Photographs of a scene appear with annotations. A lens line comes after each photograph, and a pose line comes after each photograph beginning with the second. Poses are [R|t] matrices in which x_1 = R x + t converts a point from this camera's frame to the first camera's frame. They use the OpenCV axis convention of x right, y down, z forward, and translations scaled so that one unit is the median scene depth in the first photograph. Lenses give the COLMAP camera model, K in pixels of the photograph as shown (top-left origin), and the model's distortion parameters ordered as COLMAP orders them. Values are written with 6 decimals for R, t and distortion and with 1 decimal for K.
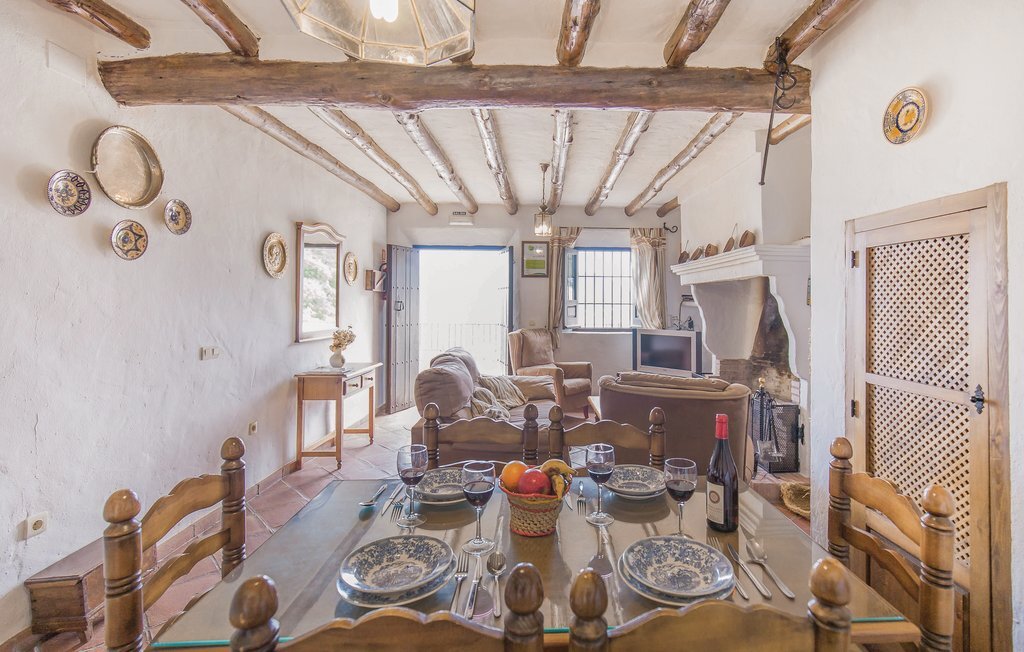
lens RADIAL K [[475.4, 0, 563.3], [0, 475.4, 300.6], [0, 0, 1]] dist [0.009736, -0.000287]
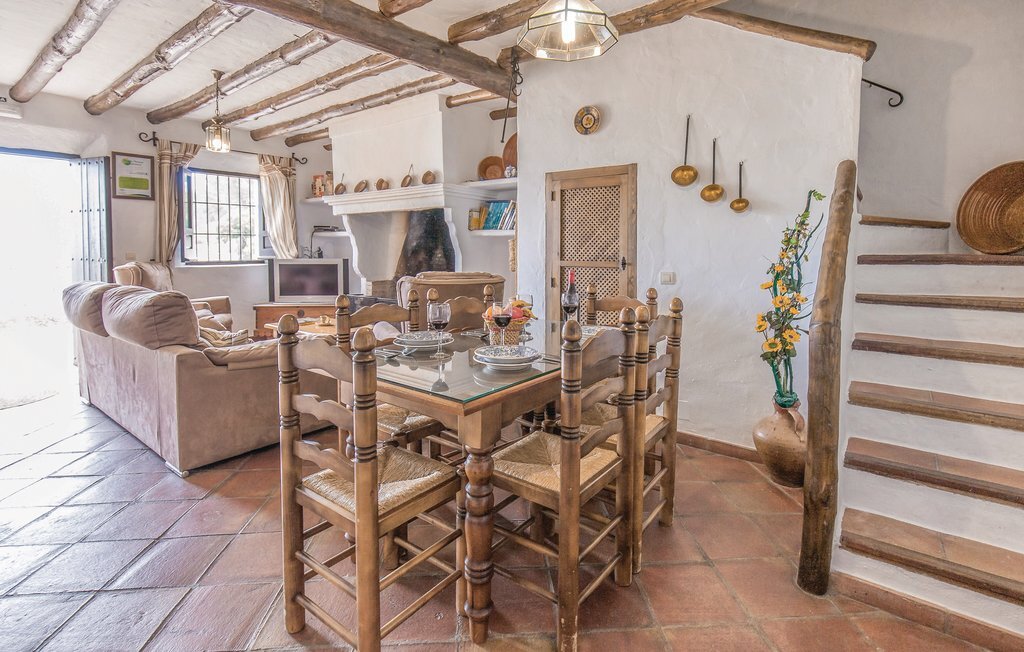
lens RADIAL K [[475.4, 0, 508.6], [0, 475.4, 259.2], [0, 0, 1]] dist [0.009736, -0.000287]
pose [[0.684147, -0.025795, 0.728888, -0.235488], [-0.000367, 0.999362, 0.035711, 0.025024], [-0.729344, -0.024699, 0.683701, -0.018413]]
